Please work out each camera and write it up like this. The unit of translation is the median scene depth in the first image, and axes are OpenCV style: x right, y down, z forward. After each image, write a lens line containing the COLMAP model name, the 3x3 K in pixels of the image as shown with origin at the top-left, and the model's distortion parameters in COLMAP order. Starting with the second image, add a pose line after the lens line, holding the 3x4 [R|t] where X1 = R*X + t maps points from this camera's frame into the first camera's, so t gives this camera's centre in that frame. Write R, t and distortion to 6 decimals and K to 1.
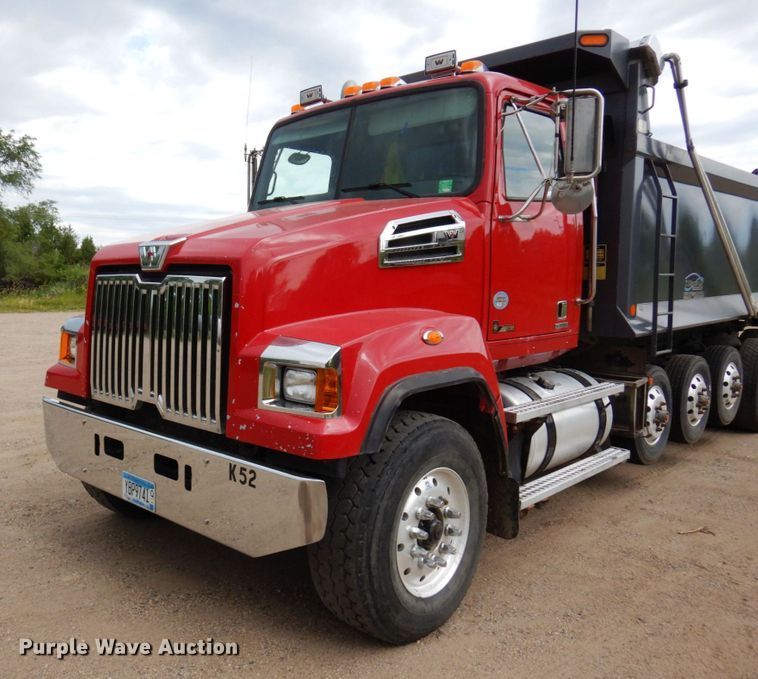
lens RADIAL K [[697.4, 0, 274.4], [0, 697.4, 335.8], [0, 0, 1]] dist [0.010267, 0.000000]
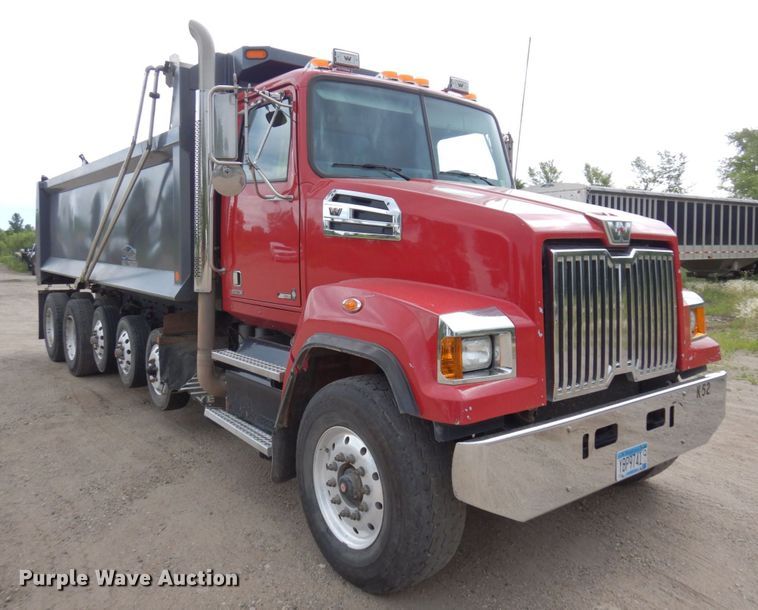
lens RADIAL K [[611.5, 0, 386.9], [0, 611.5, 279.7], [0, 0, 1]] dist [-0.001242, -0.002802]
pose [[0.081101, -0.056682, 0.995093, -1.035447], [0.087897, 0.994899, 0.049507, -0.109825], [-0.992823, 0.083450, 0.085669, 1.186452]]
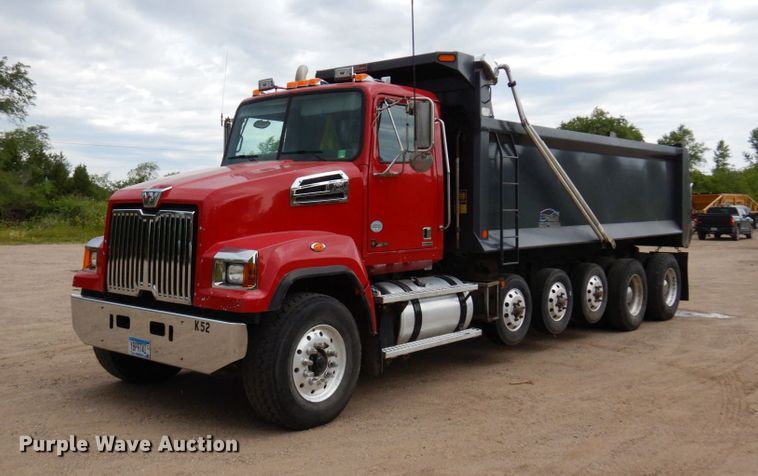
lens RADIAL K [[757.3, 0, 356.6], [0, 757.3, 218.0], [0, 0, 1]] dist [0.009344, 0.000000]
pose [[0.995731, 0.001870, 0.092279, 0.125943], [0.004714, 0.997459, -0.071080, 0.052876], [-0.092178, 0.071212, 0.993193, -0.714042]]
